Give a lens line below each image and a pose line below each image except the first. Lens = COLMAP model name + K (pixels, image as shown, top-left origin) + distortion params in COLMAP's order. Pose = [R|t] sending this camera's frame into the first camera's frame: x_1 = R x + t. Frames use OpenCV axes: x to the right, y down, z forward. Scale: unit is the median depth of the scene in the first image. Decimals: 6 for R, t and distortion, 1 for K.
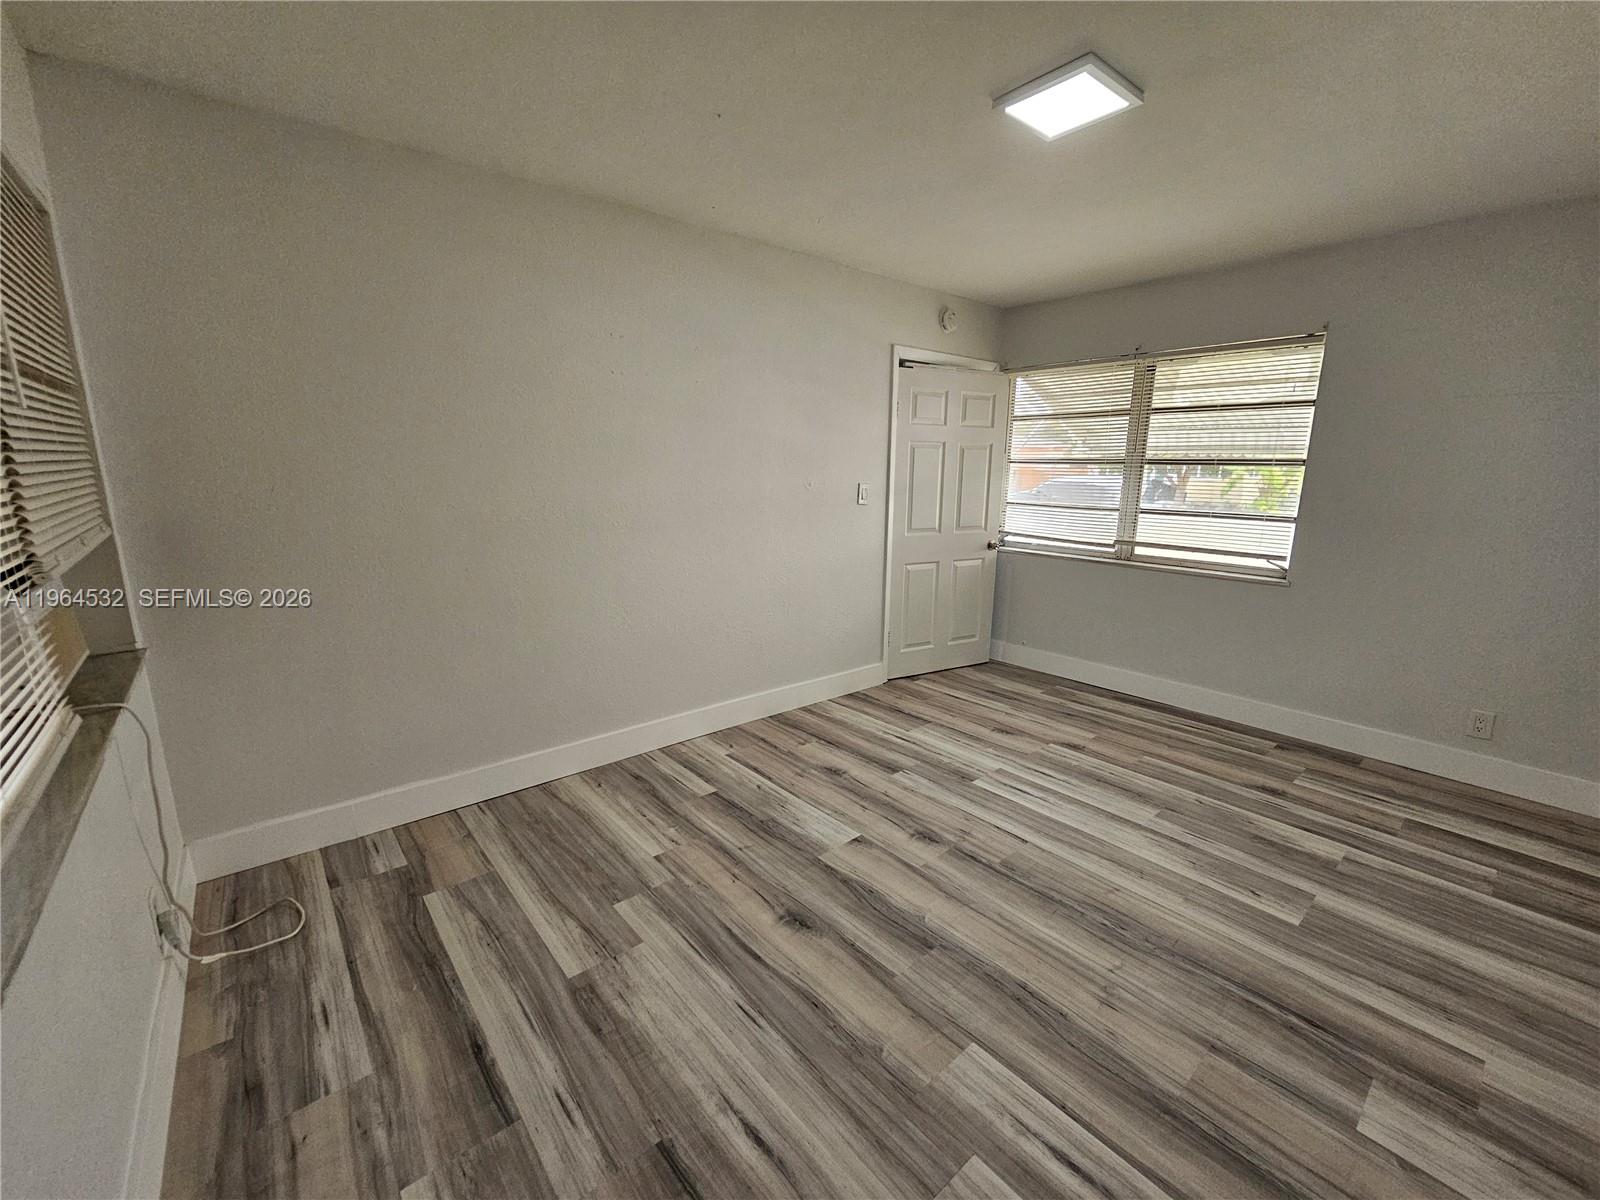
lens RADIAL K [[654.7, 0, 796.2], [0, 654.7, 604.1], [0, 0, 1]] dist [-0.003308, 0.002191]
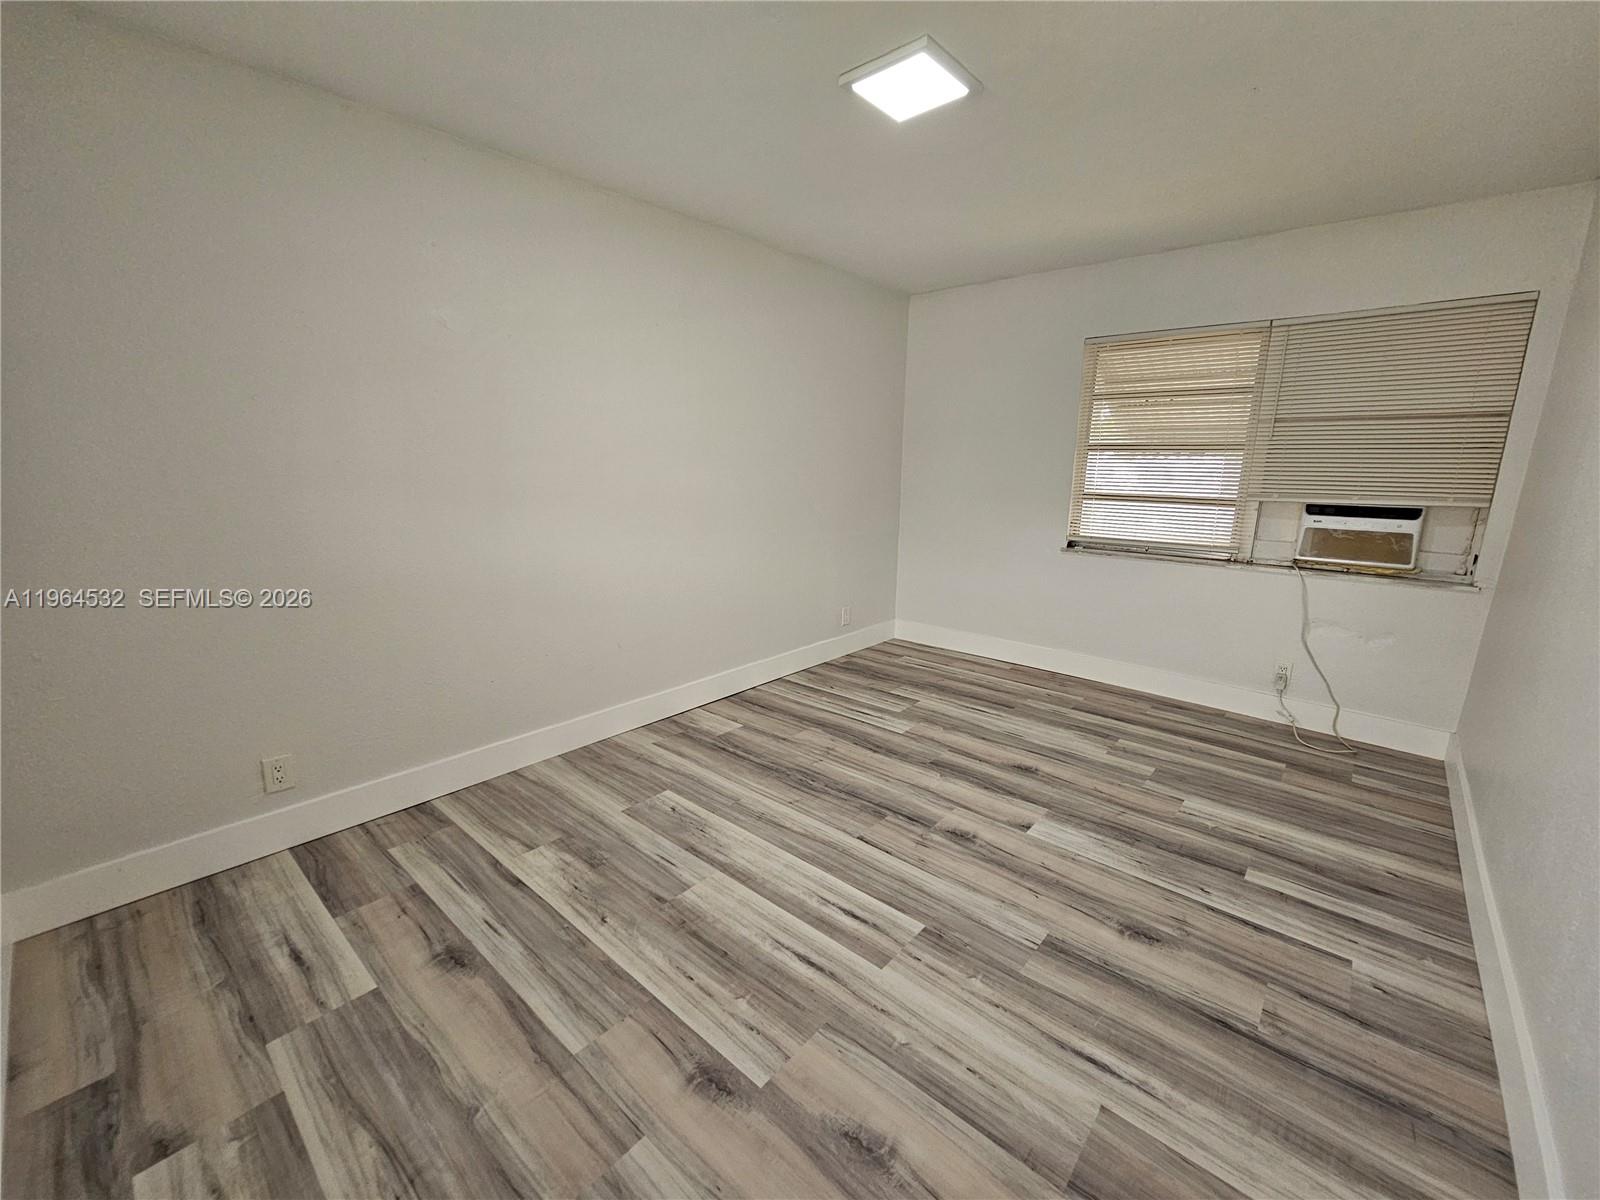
lens RADIAL K [[654.7, 0, 799.3], [0, 654.7, 602.2], [0, 0, 1]] dist [-0.003308, 0.002191]
pose [[-0.988388, 0.008396, -0.151718, 0.604929], [-0.054928, 0.911209, 0.408267, -0.348149], [0.141674, 0.411859, -0.900167, 1.779772]]
